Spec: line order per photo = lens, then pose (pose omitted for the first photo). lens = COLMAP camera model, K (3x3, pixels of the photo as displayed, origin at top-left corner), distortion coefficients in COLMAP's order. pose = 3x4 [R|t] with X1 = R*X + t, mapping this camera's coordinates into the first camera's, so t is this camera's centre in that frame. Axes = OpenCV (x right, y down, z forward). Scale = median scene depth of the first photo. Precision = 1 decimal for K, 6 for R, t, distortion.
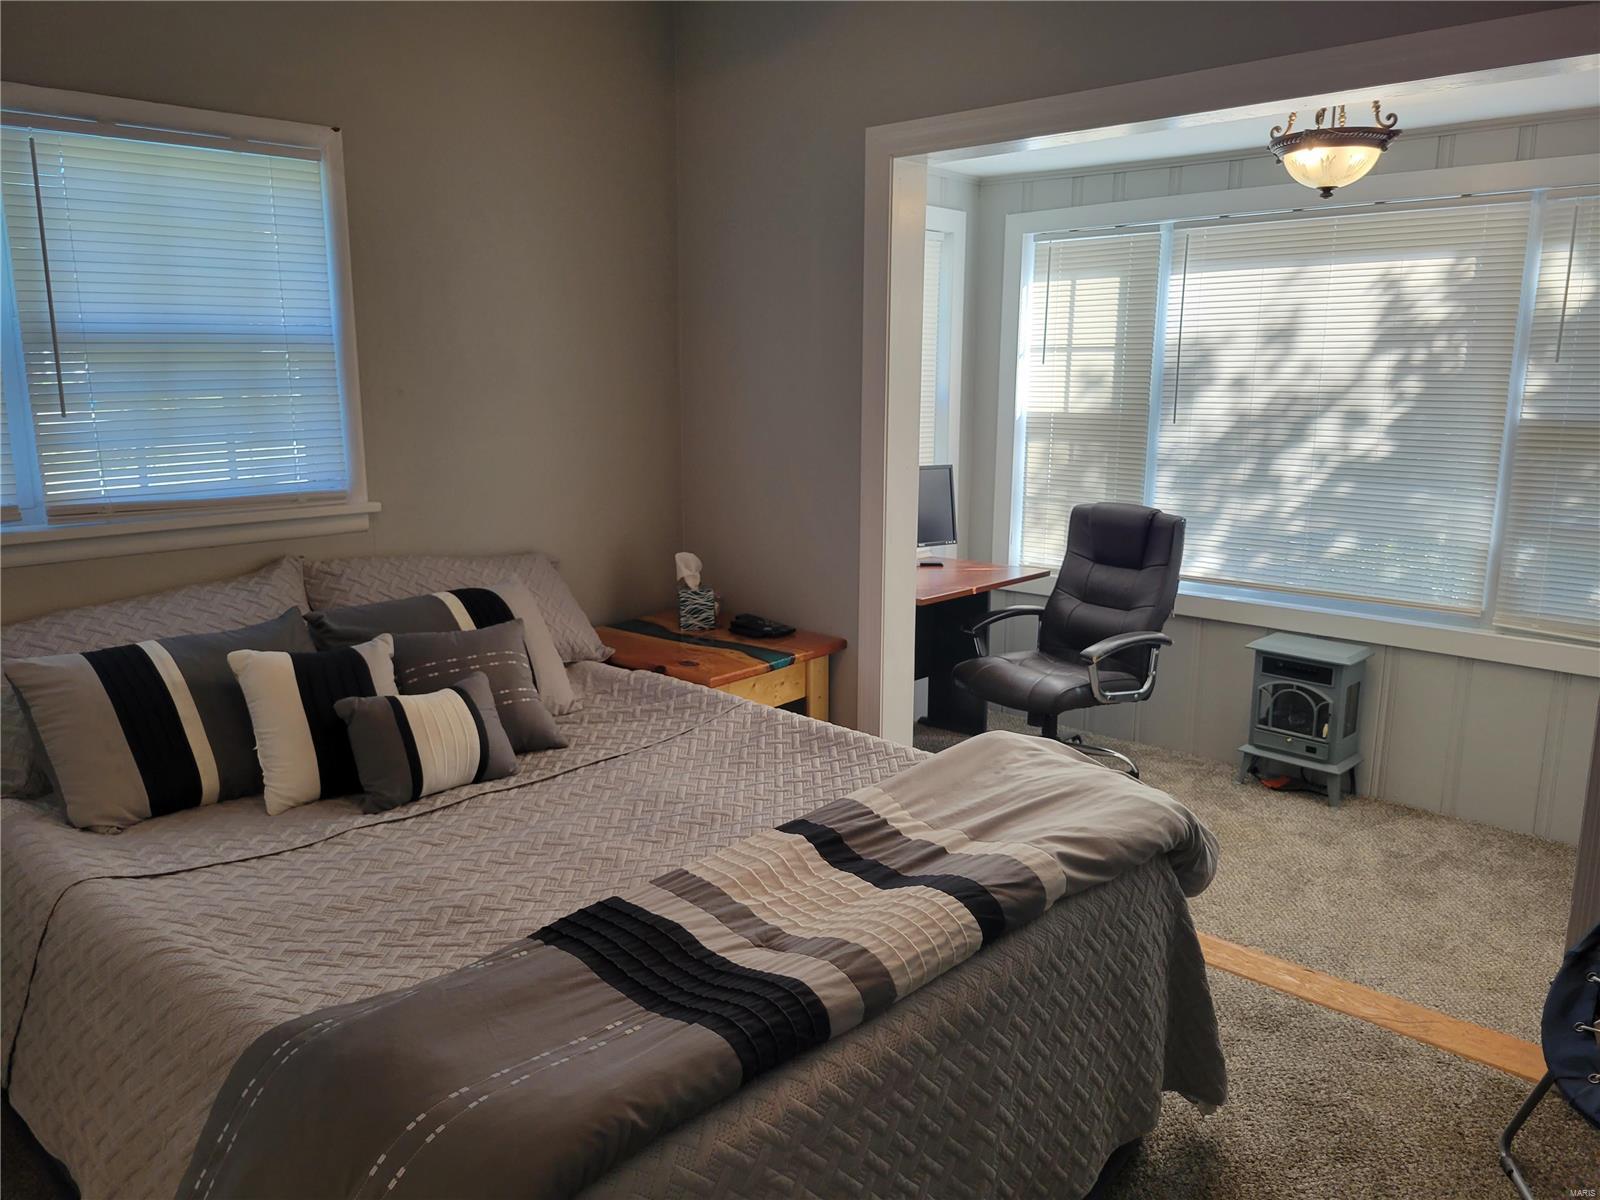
lens RADIAL K [[1207.3, 0, 796.4], [0, 1207.3, 601.9], [0, 0, 1]] dist [0.037630, -0.007119]
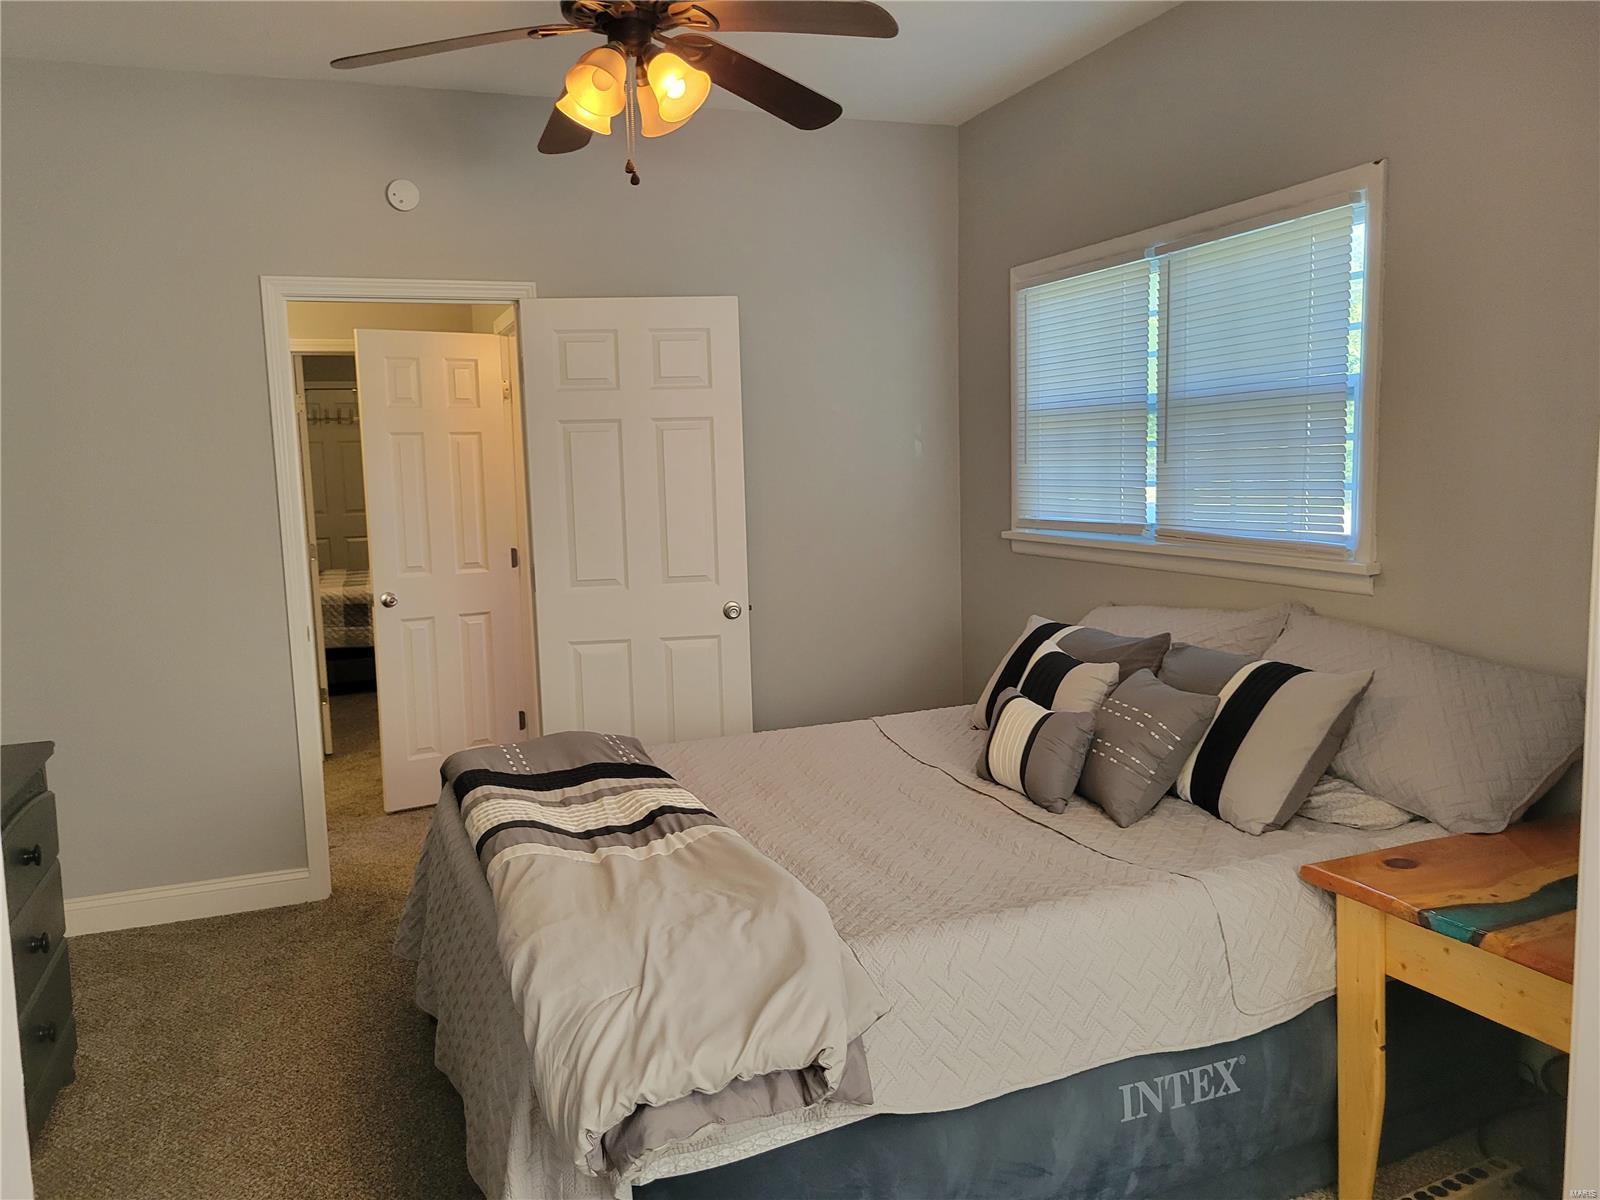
lens RADIAL K [[1207.3, 0, 796.4], [0, 1207.3, 601.9], [0, 0, 1]] dist [0.037630, -0.007119]
pose [[-0.421154, 0.117636, -0.899328, 0.601617], [-0.156361, 0.967291, 0.199749, -0.157771], [0.893410, 0.224745, -0.388984, 0.913226]]
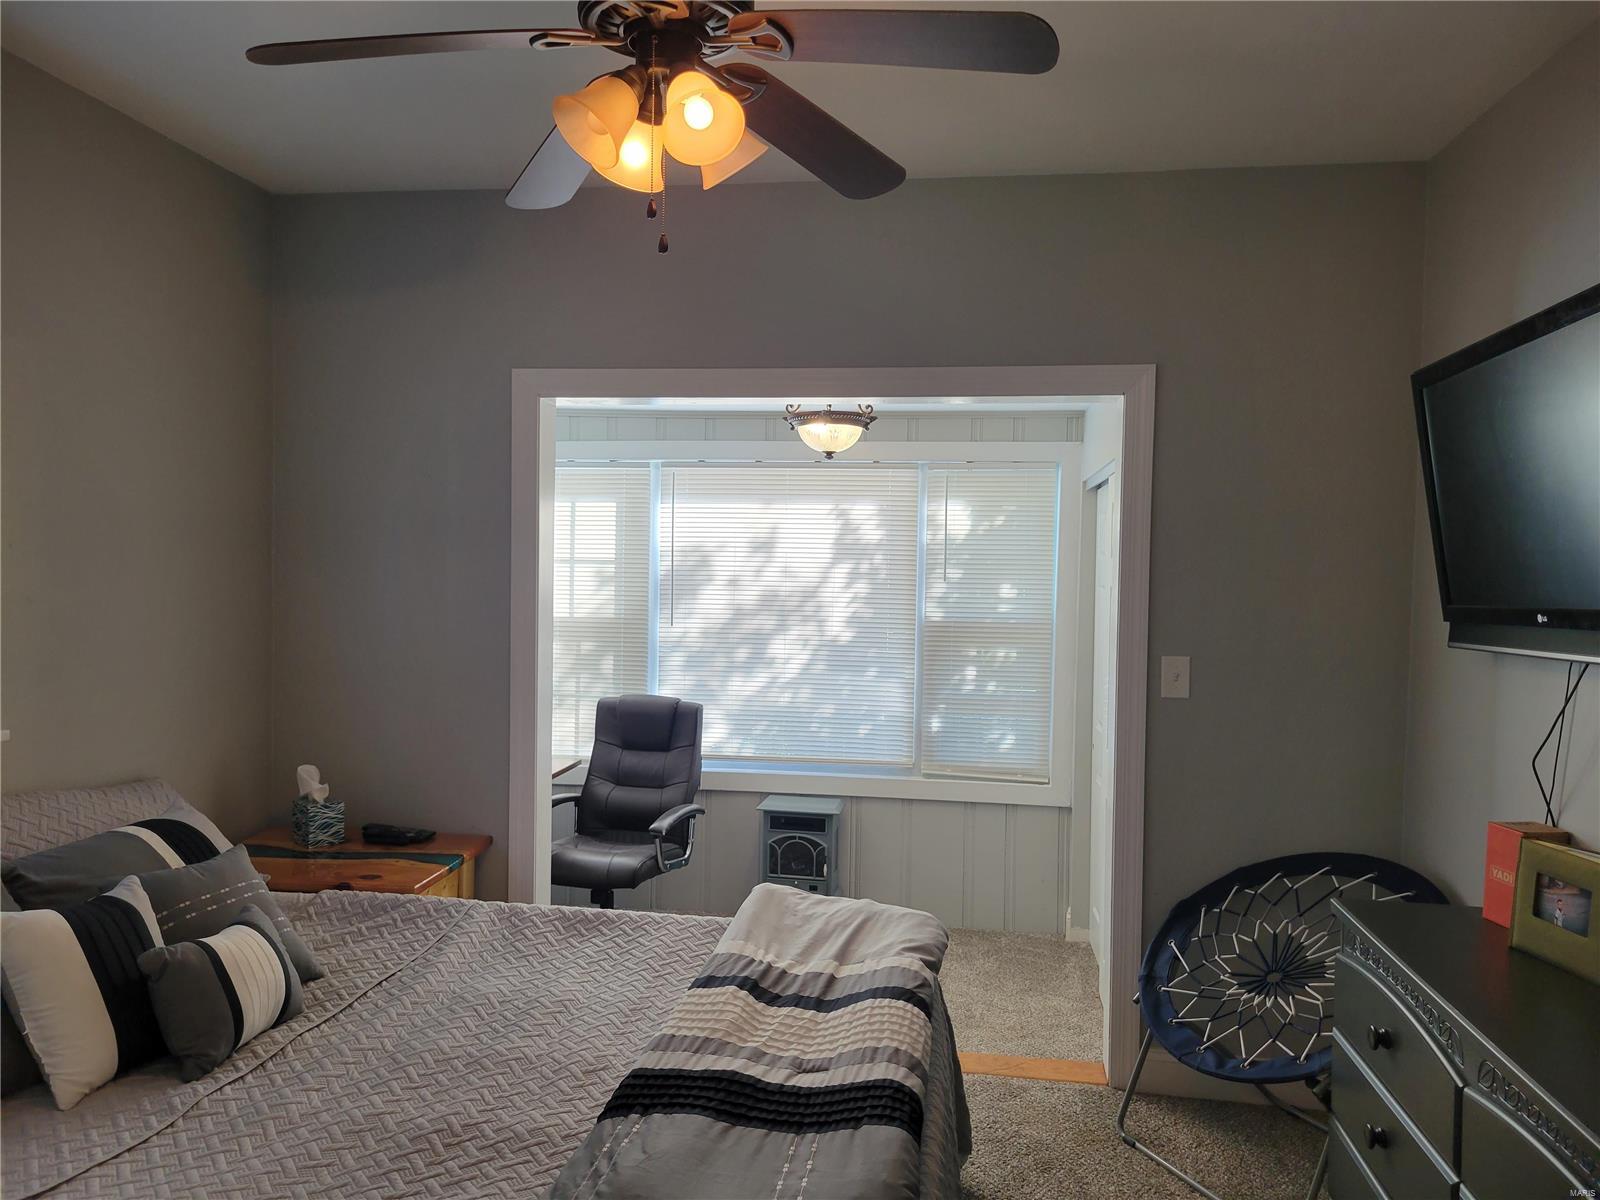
lens RADIAL K [[1175.2, 0, 800.0], [0, 1175.2, 600.0], [0, 0, 1]] dist [0.039324, -0.006135]
pose [[0.815291, 0.000661, 0.579051, -0.346330], [0.096878, 0.985749, -0.137527, -0.003492], [-0.570890, 0.168222, 0.803608, 0.005931]]
